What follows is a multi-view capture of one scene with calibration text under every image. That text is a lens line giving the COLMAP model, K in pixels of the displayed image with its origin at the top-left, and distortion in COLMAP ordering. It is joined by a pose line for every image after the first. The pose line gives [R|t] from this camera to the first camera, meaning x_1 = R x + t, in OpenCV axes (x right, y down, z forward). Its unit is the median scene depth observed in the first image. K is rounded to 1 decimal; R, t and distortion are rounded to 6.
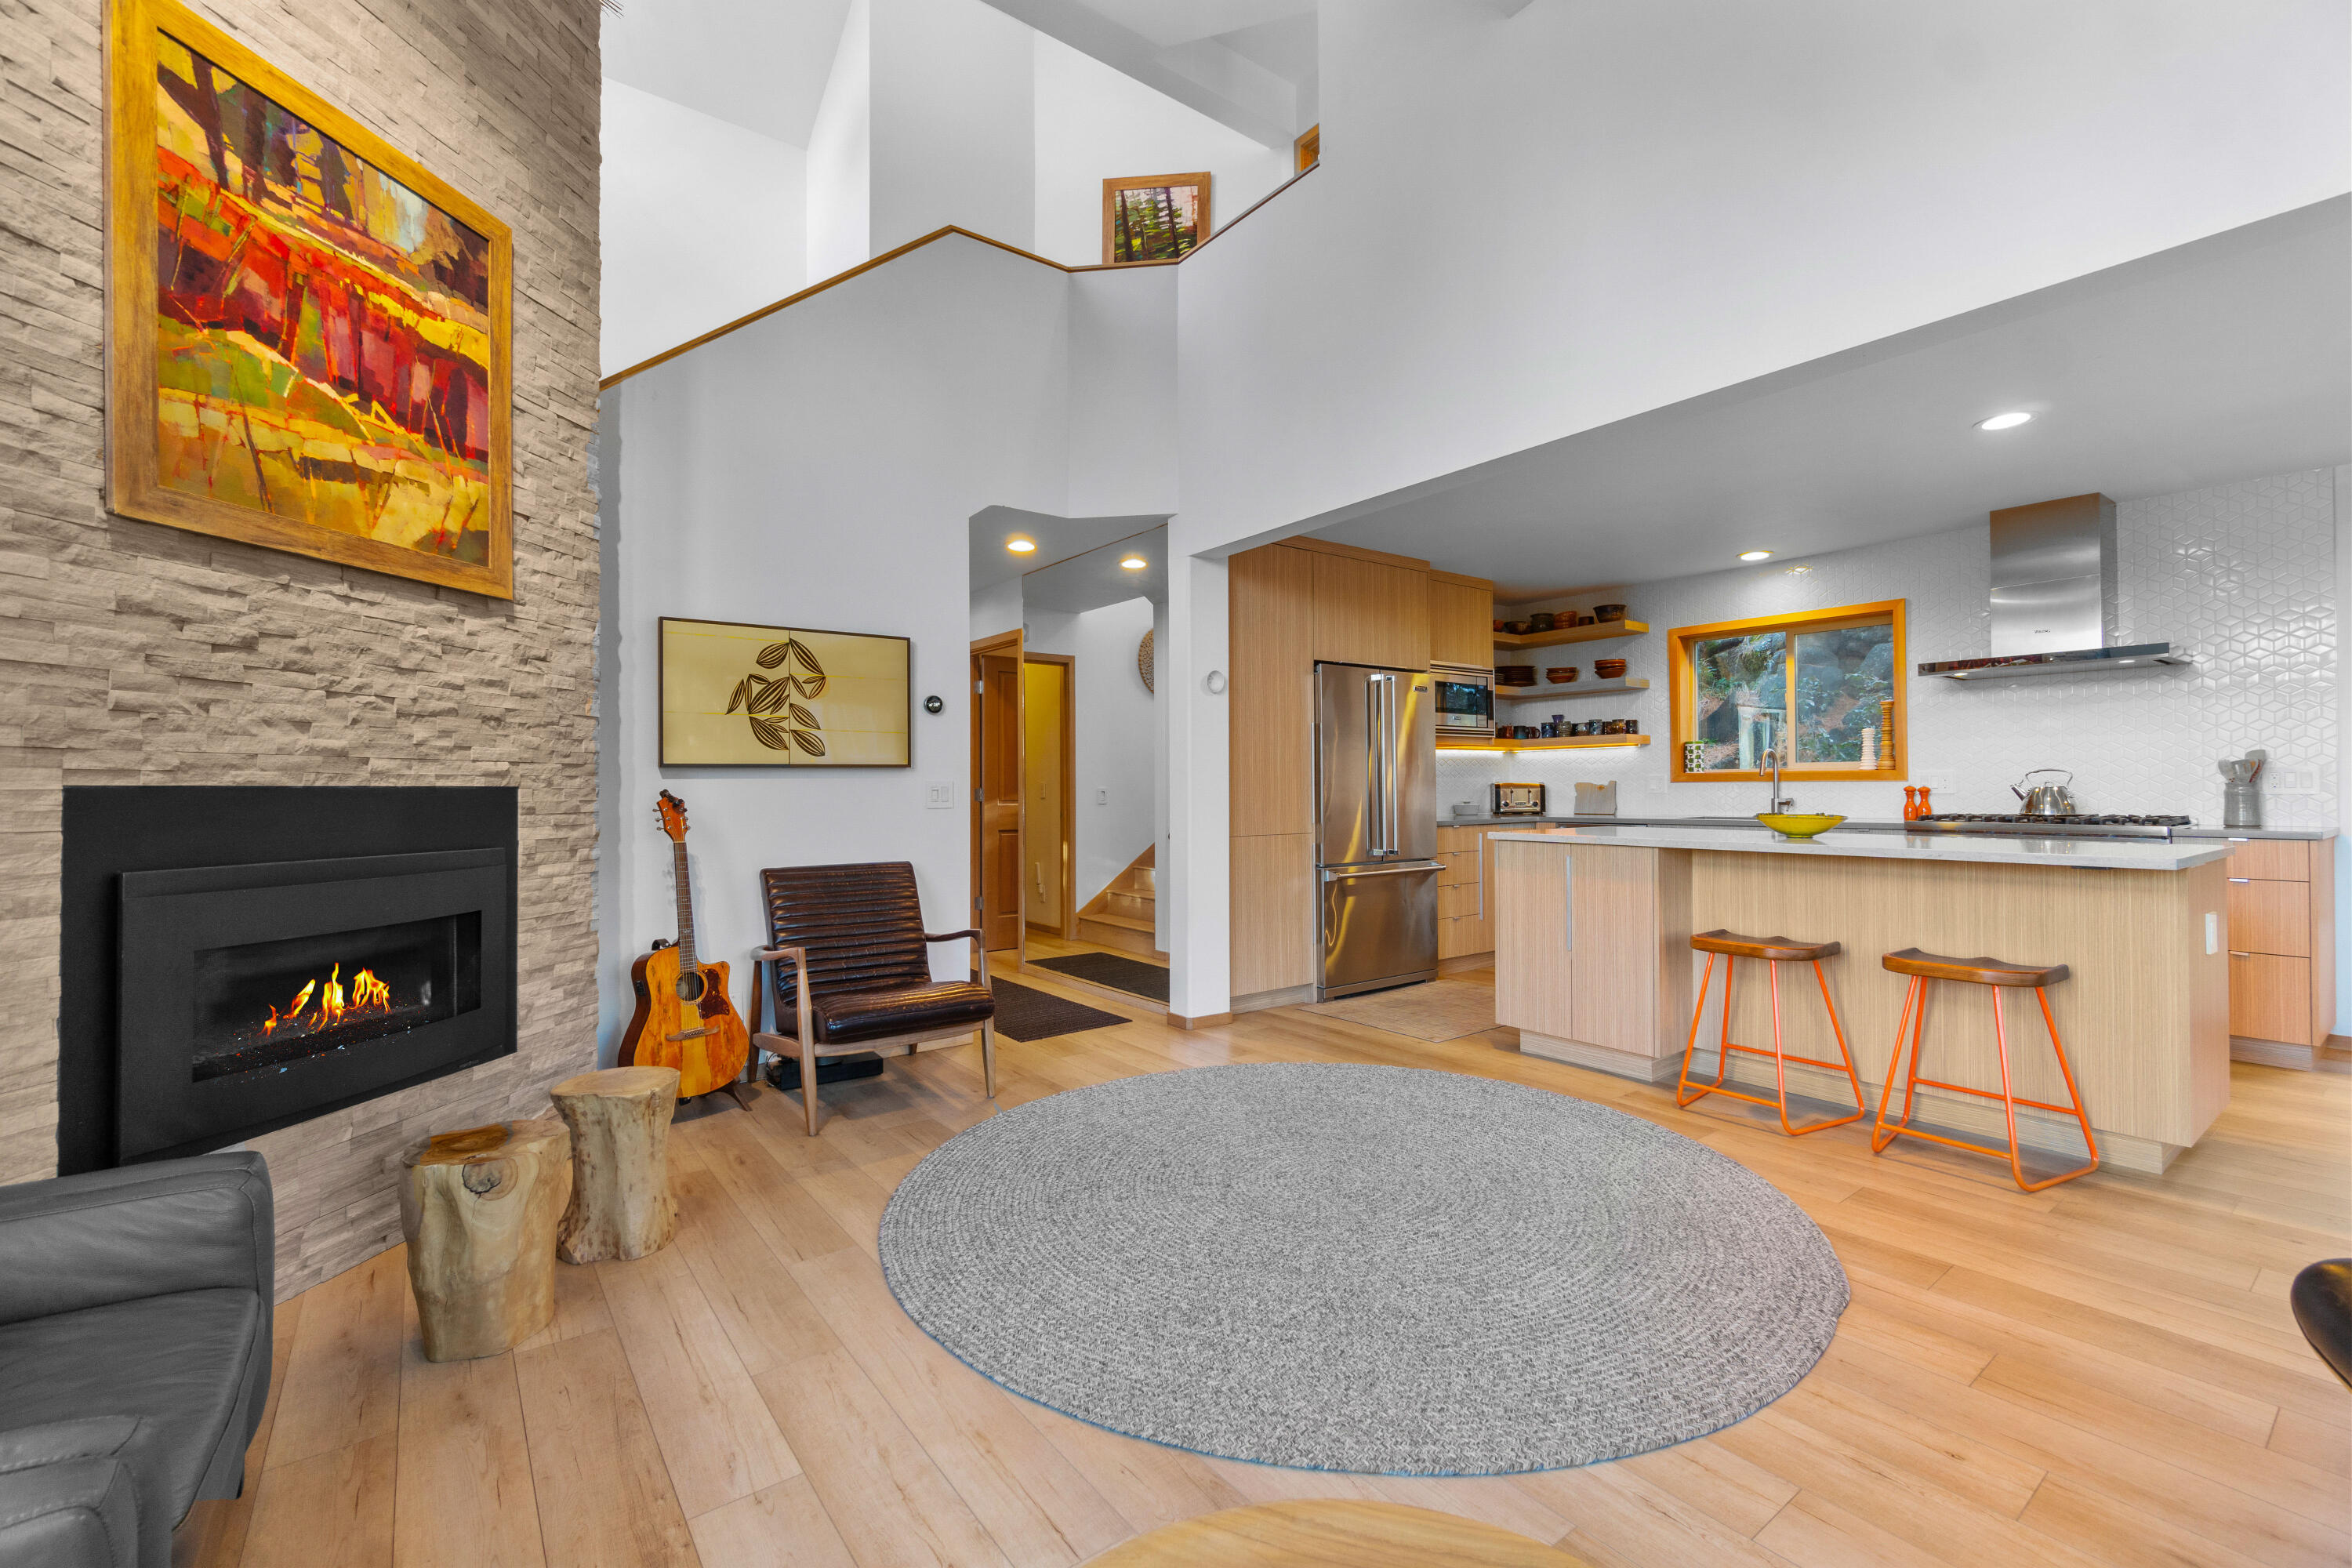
lens RADIAL K [[1008.3, 0, 1178.6], [0, 1008.3, 775.5], [0, 0, 1]] dist [-0.006338, 0.001175]
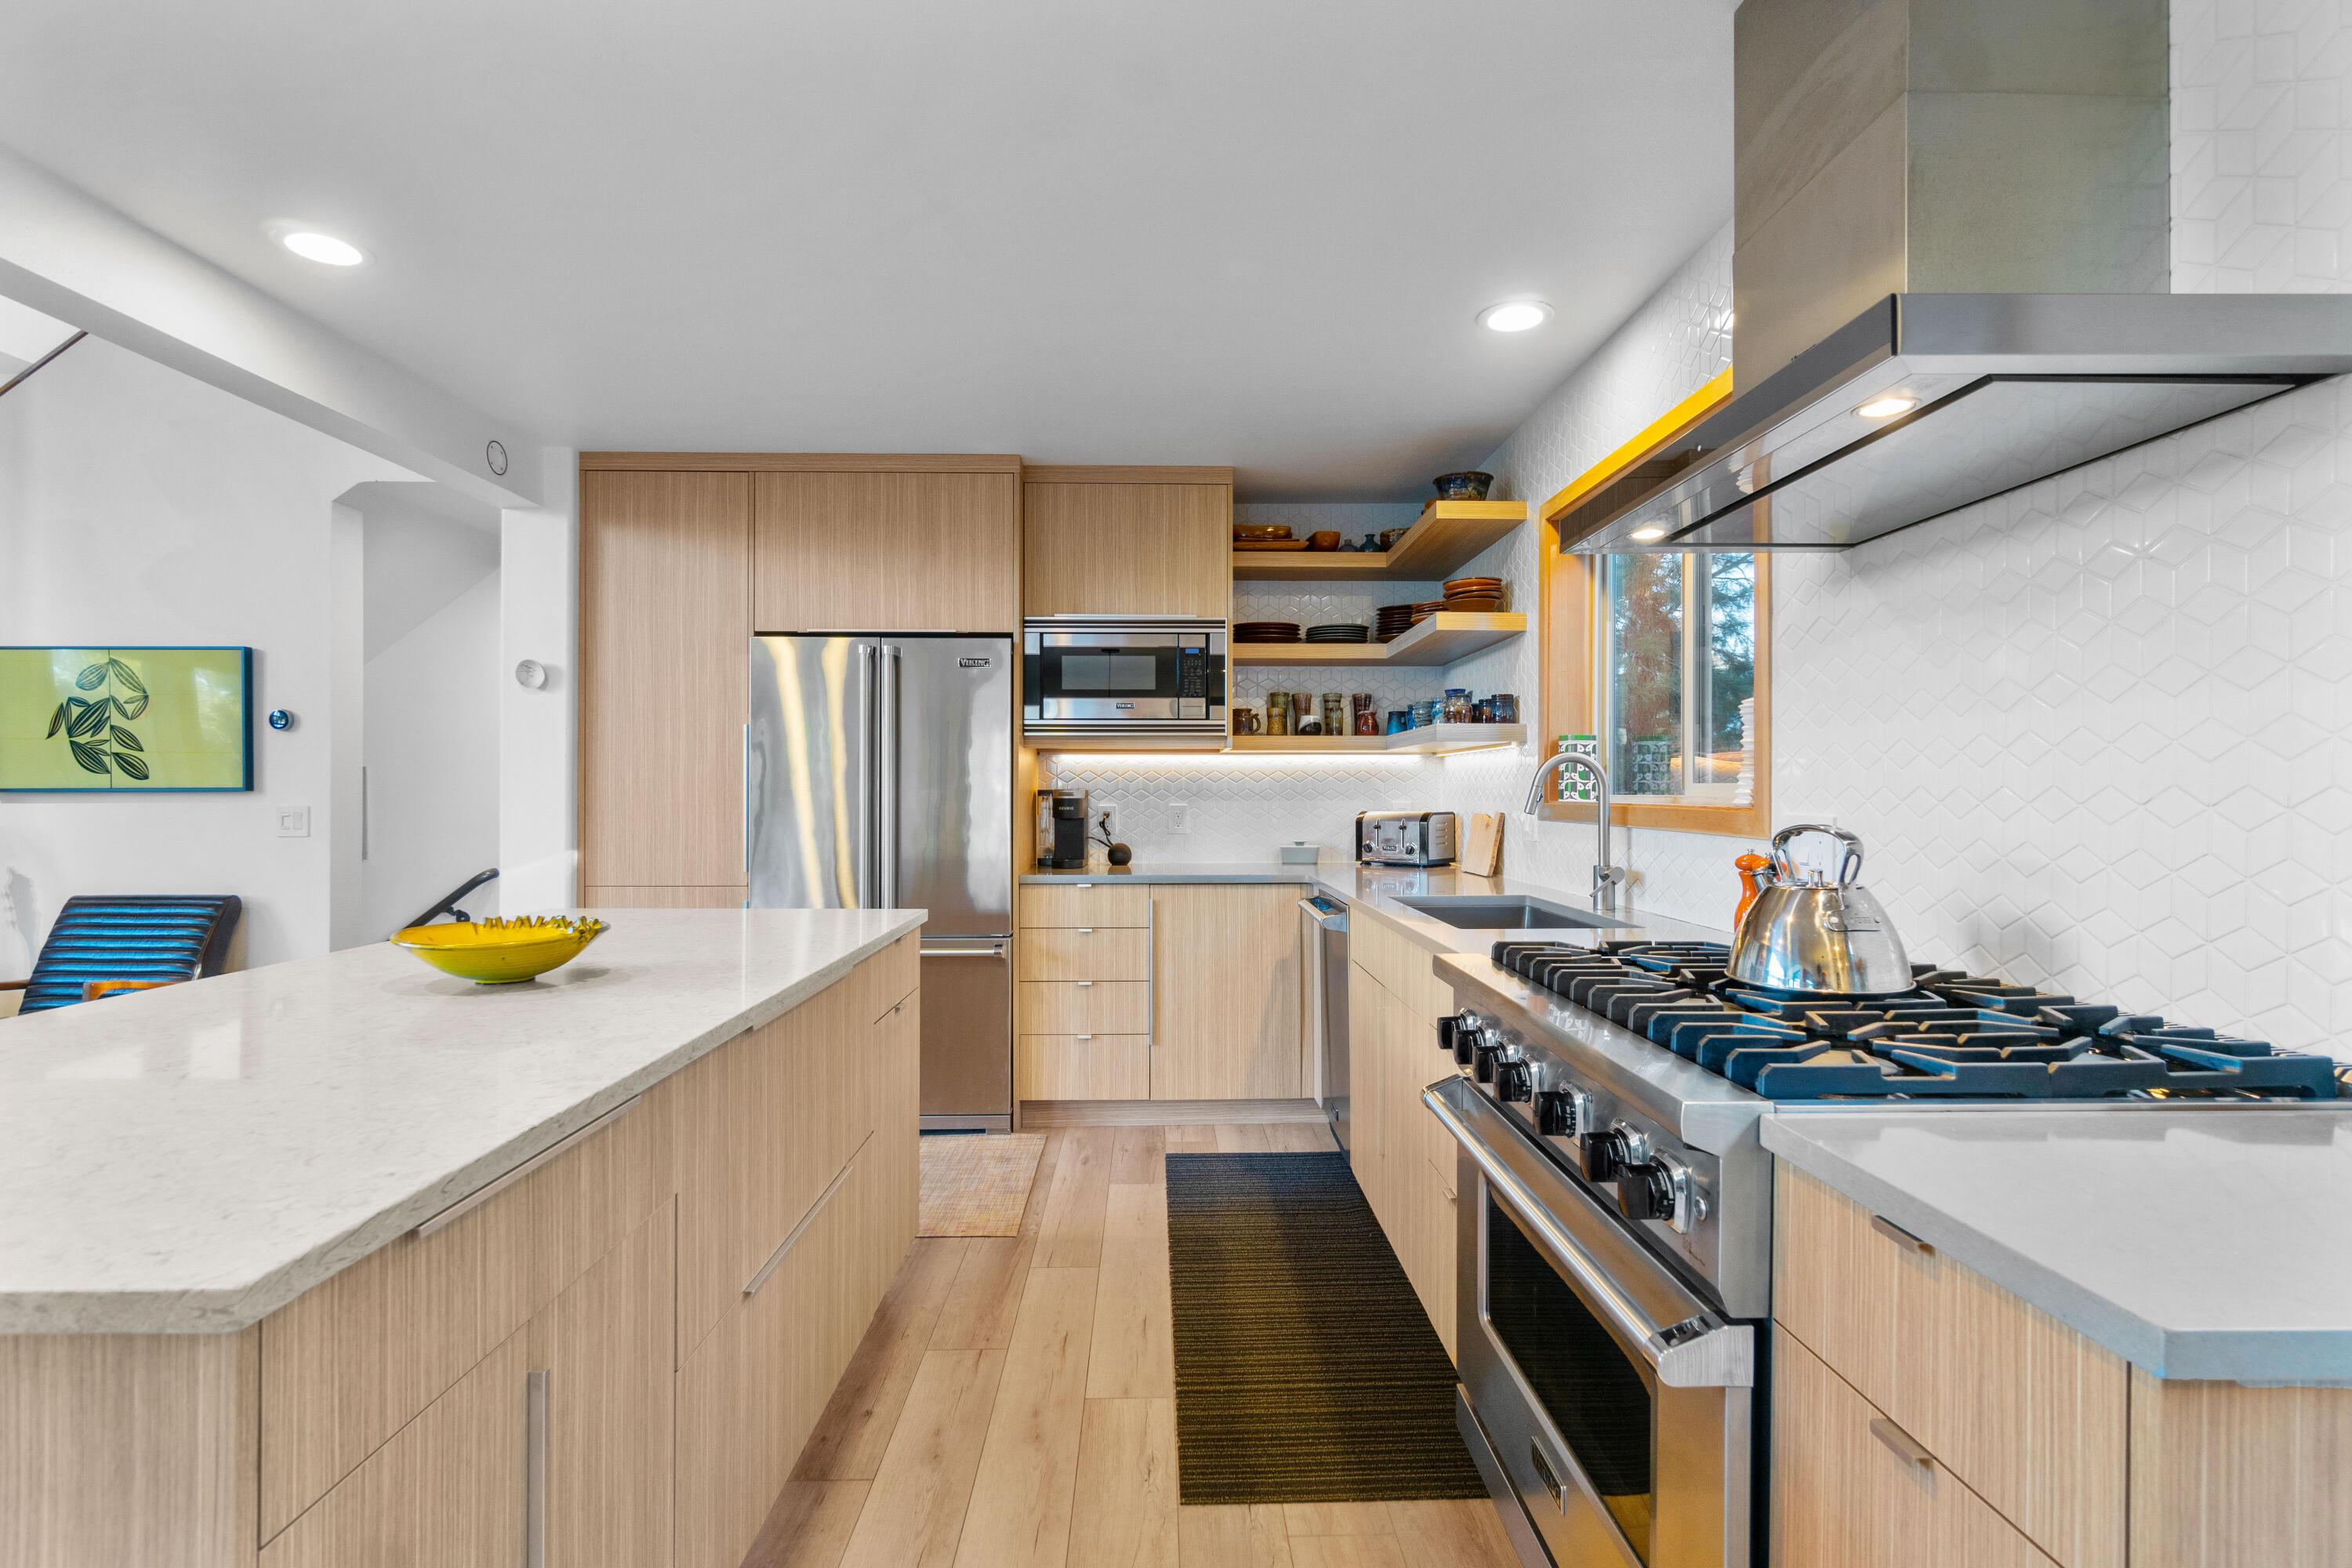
lens RADIAL K [[1099.7, 0, 1193.5], [0, 1099.7, 795.0], [0, 0, 1]] dist [-0.005689, -0.001068]
pose [[0.814336, 0.010827, -0.580293, 1.434873], [0.000383, 0.999816, 0.019191, -0.033144], [0.580394, -0.015850, 0.814181, 1.009903]]
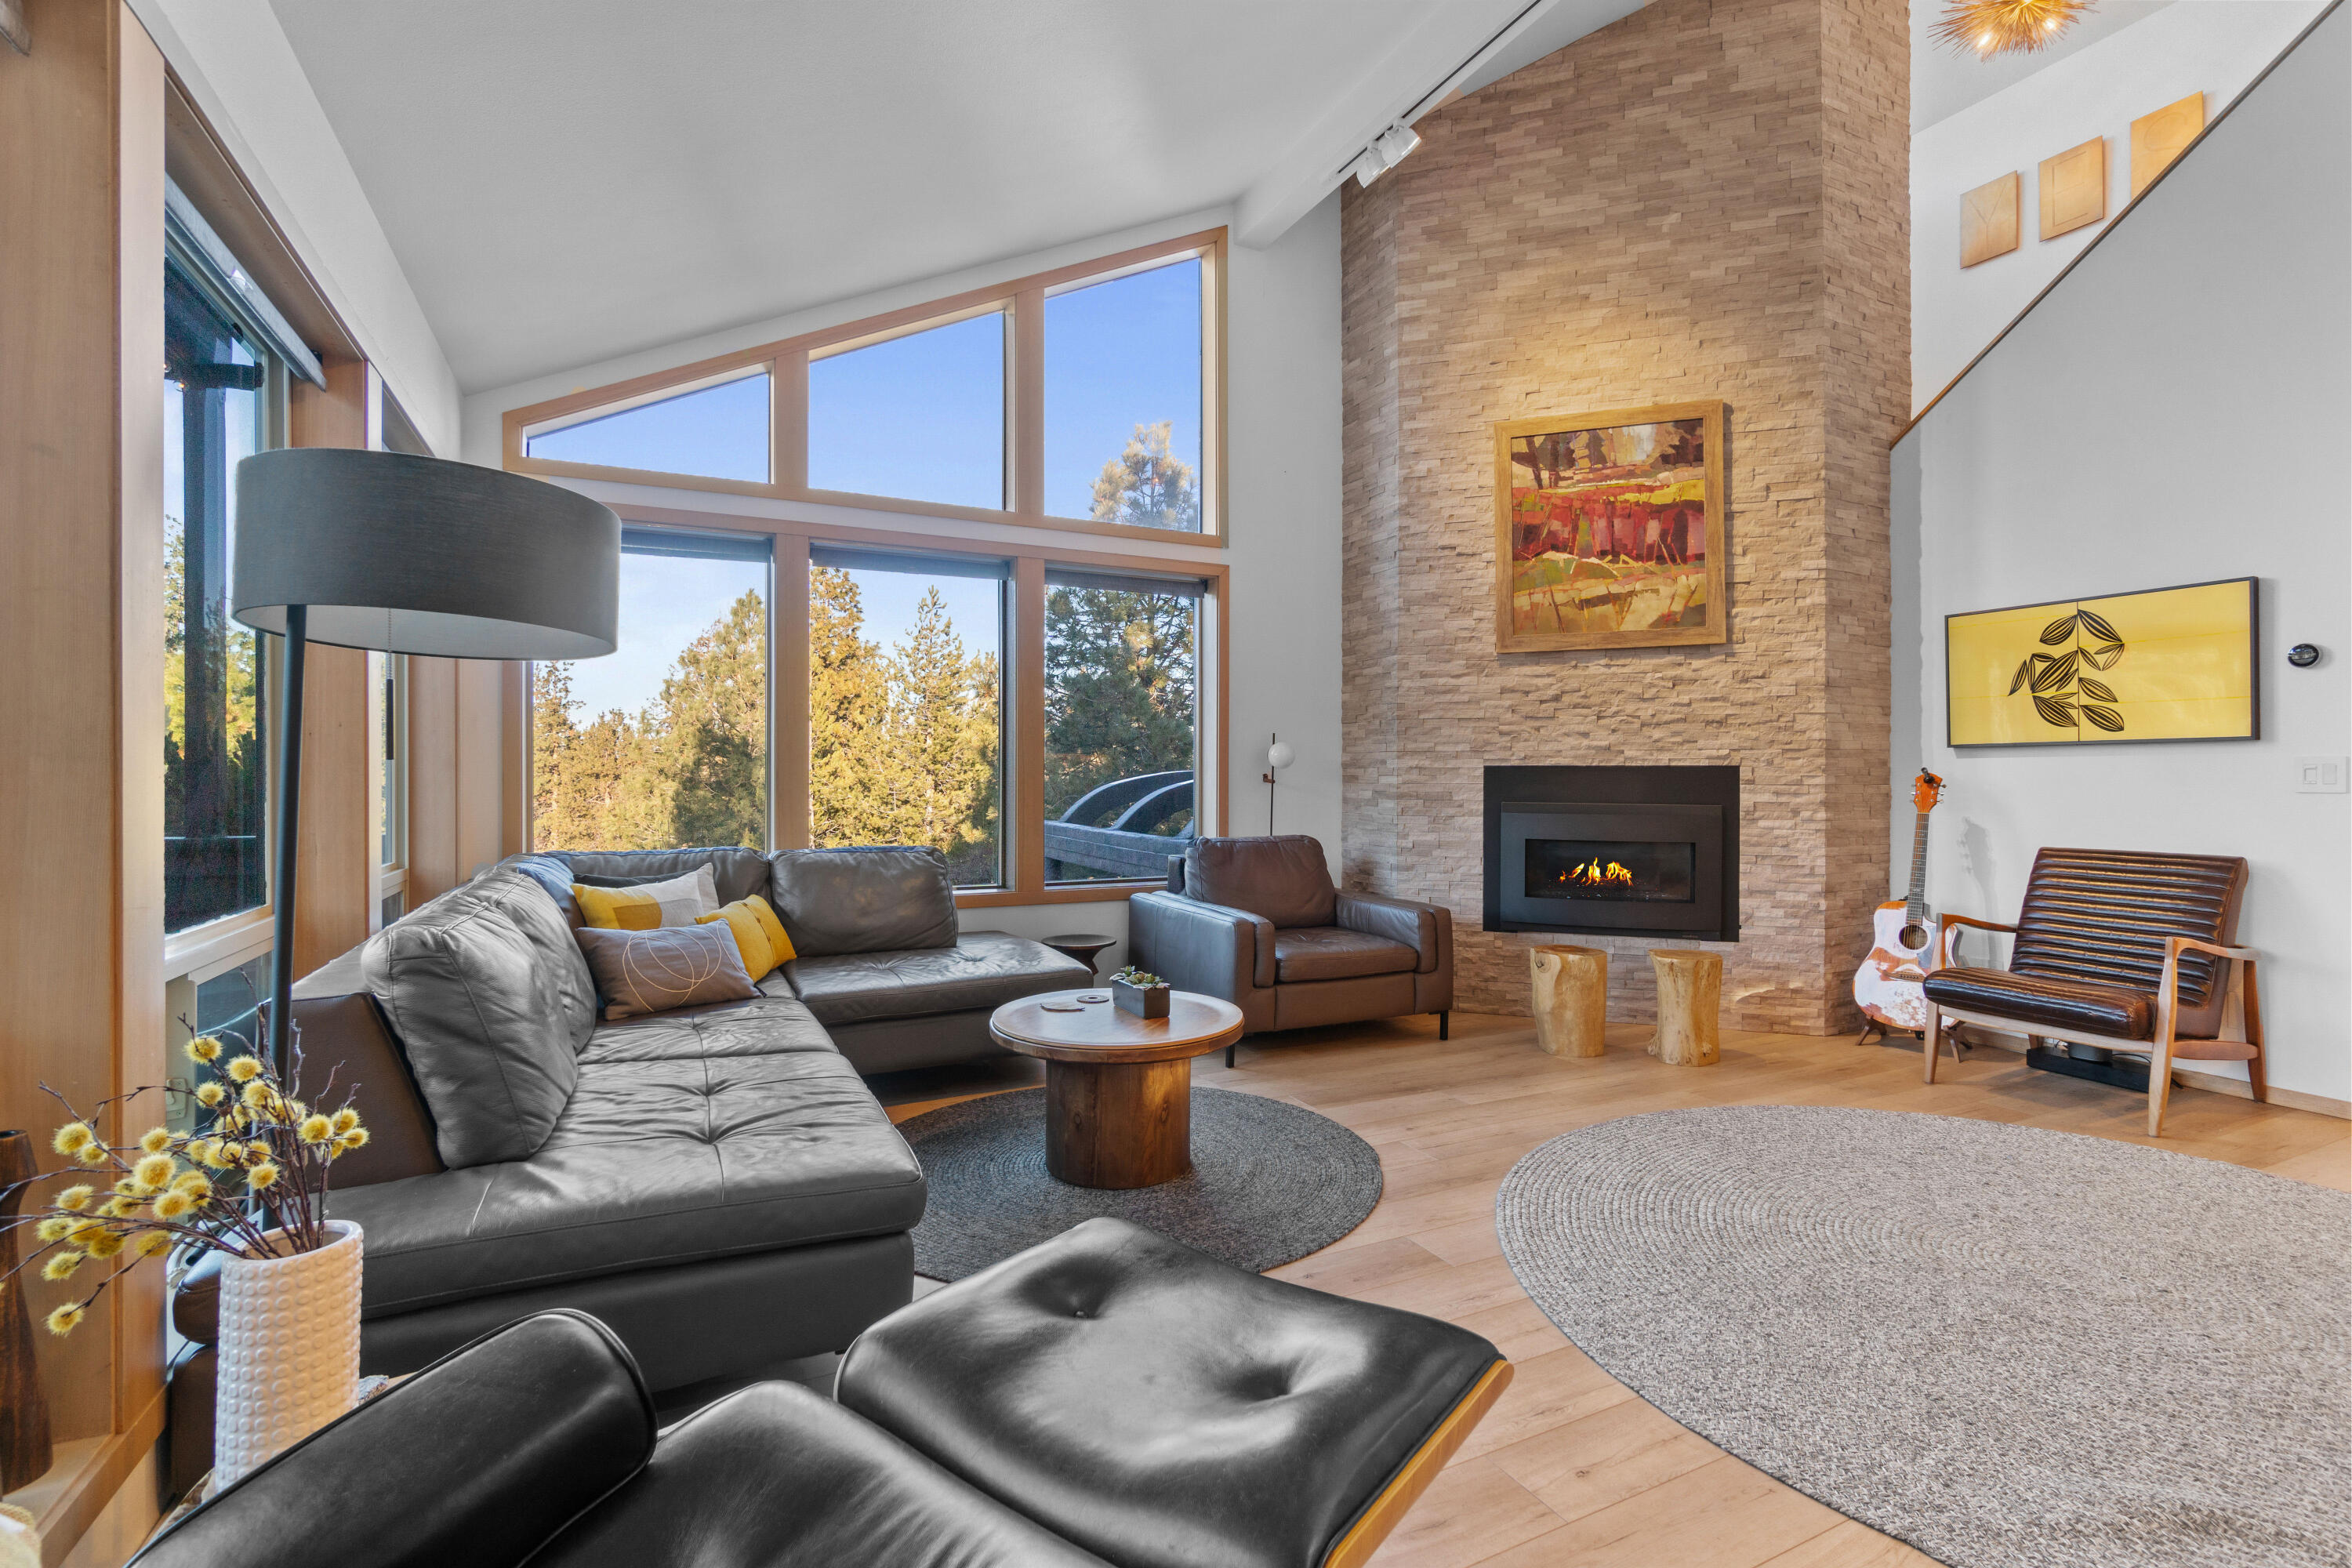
lens RADIAL K [[1099.7, 0, 1180.6], [0, 1099.7, 779.2], [0, 0, 1]] dist [-0.005689, -0.001068]
pose [[-0.196769, 0.007550, -0.980421, 1.082586], [0.011160, 0.999923, 0.005460, 0.012916], [0.980386, -0.009867, -0.196838, 0.494400]]
